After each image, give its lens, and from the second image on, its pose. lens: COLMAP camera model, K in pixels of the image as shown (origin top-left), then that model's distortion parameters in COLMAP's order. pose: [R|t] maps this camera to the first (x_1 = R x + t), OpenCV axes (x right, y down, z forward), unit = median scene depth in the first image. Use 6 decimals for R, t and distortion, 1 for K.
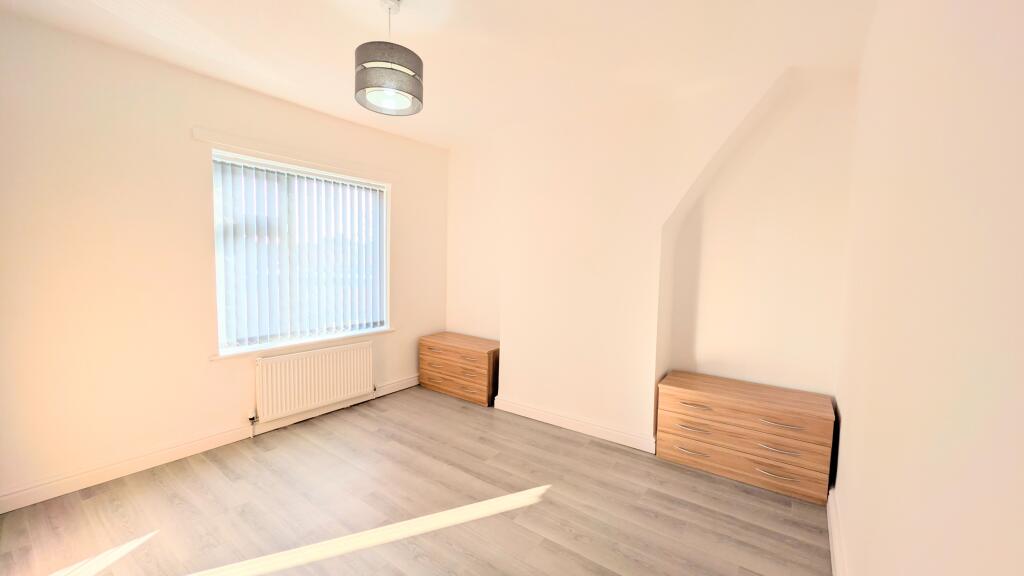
lens RADIAL K [[393.0, 0, 513.7], [0, 393.0, 288.4], [0, 0, 1]] dist [0.001517, 0.000110]
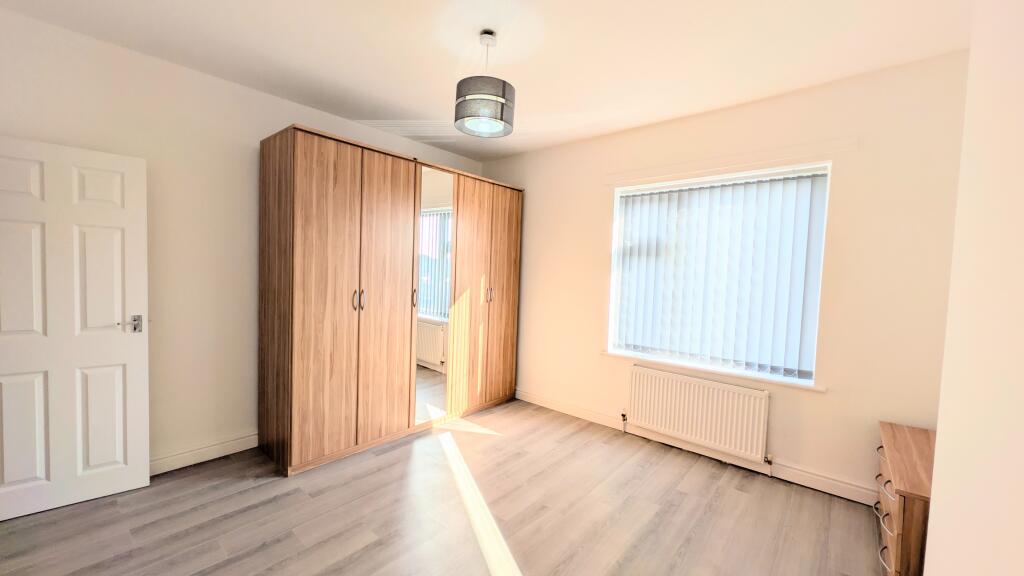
lens RADIAL K [[393.0, 0, 513.8], [0, 393.0, 290.1], [0, 0, 1]] dist [0.001517, 0.000110]
pose [[-0.076634, 0.022780, -0.996799, 0.459976], [-0.102894, 0.994221, 0.030632, -0.029115], [0.991736, 0.104912, -0.073848, 0.699907]]
